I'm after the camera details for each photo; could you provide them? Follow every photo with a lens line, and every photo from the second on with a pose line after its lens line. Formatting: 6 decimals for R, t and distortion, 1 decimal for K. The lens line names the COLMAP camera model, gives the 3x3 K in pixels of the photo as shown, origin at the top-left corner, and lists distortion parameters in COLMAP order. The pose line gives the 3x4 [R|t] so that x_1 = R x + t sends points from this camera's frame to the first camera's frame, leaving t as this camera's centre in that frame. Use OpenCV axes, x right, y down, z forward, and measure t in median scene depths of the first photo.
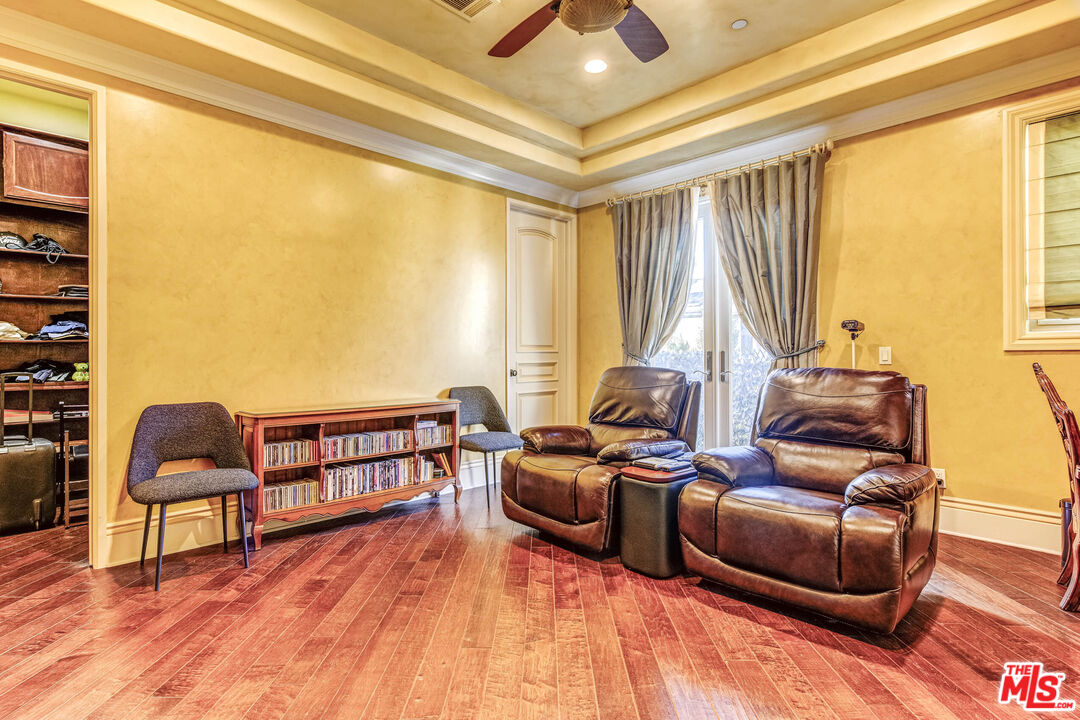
lens RADIAL K [[548.9, 0, 534.4], [0, 548.9, 354.7], [0, 0, 1]] dist [0.003835, 0.001303]
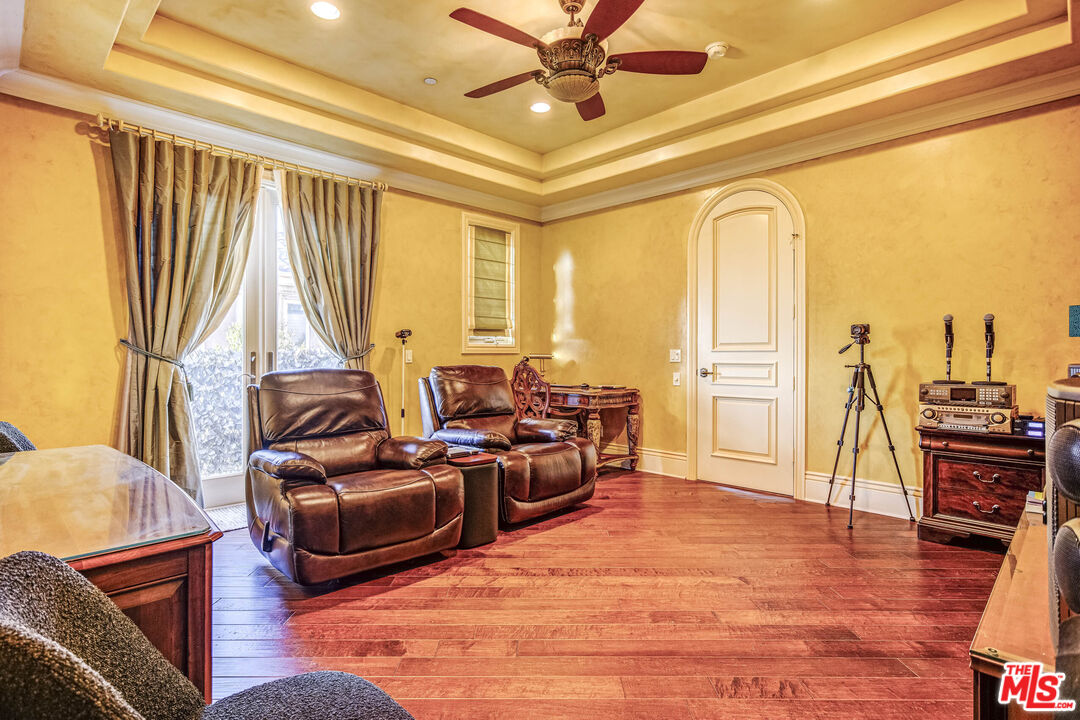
lens RADIAL K [[548.9, 0, 534.3], [0, 548.9, 360.6], [0, 0, 1]] dist [0.003835, 0.001303]
pose [[-0.017556, -0.008103, 0.999813, -0.861261], [-0.001497, 0.999966, 0.008078, 0.000901], [-0.999845, -0.001354, -0.017568, 0.817970]]
